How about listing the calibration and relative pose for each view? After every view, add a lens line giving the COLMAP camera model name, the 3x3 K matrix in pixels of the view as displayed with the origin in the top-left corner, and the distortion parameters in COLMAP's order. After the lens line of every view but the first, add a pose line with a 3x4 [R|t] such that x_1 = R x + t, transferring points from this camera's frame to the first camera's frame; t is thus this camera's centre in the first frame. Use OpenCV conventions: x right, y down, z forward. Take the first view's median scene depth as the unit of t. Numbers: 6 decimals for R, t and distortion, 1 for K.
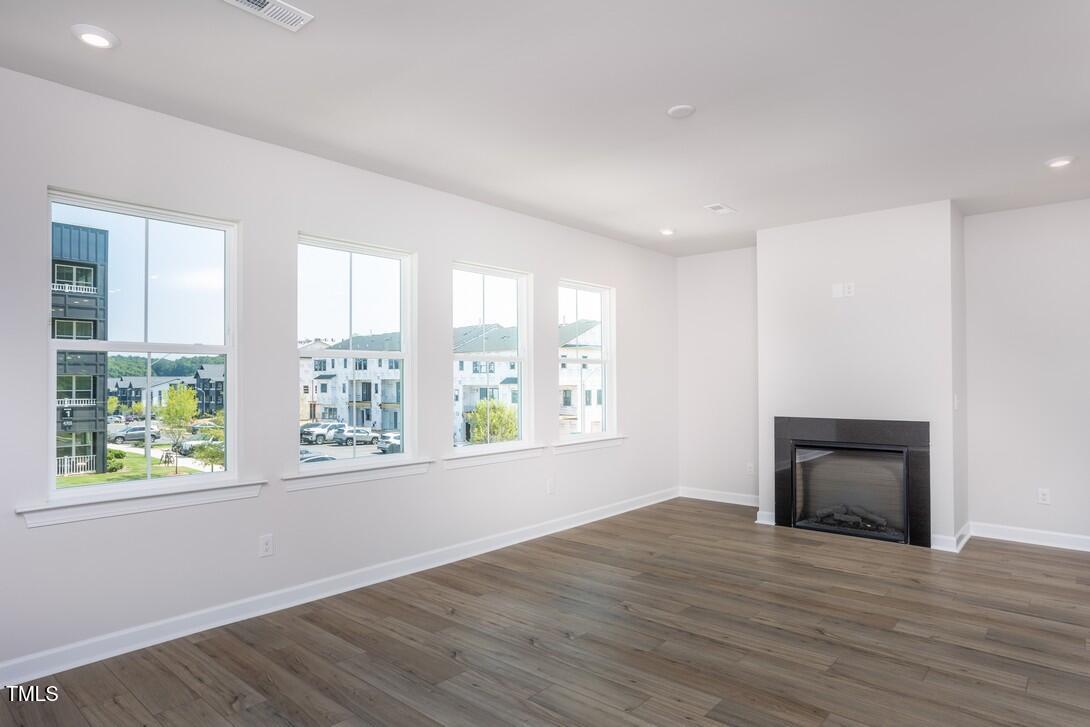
lens RADIAL K [[624.2, 0, 550.3], [0, 624.2, 363.9], [0, 0, 1]] dist [-0.015304, 0.005016]
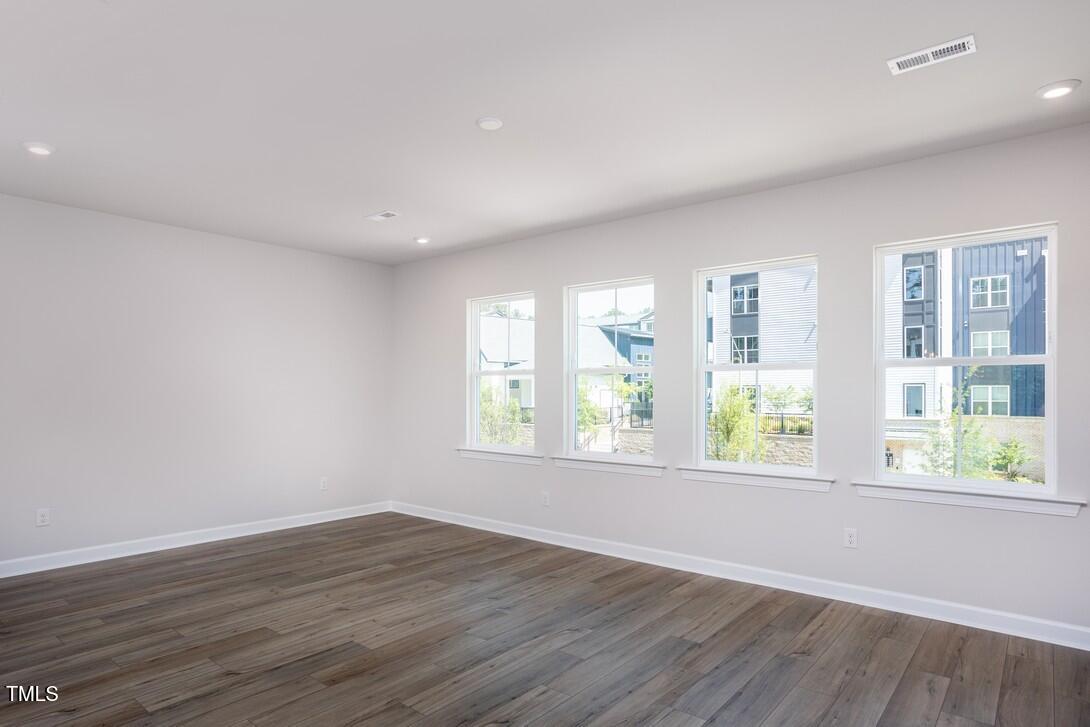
lens RADIAL K [[624.2, 0, 541.1], [0, 624.2, 369.9], [0, 0, 1]] dist [-0.015304, 0.005016]
pose [[0.020637, -0.030412, -0.999324, 1.130198], [0.028795, 0.999141, -0.029812, 0.011636], [0.999372, -0.028160, 0.021495, 0.959024]]
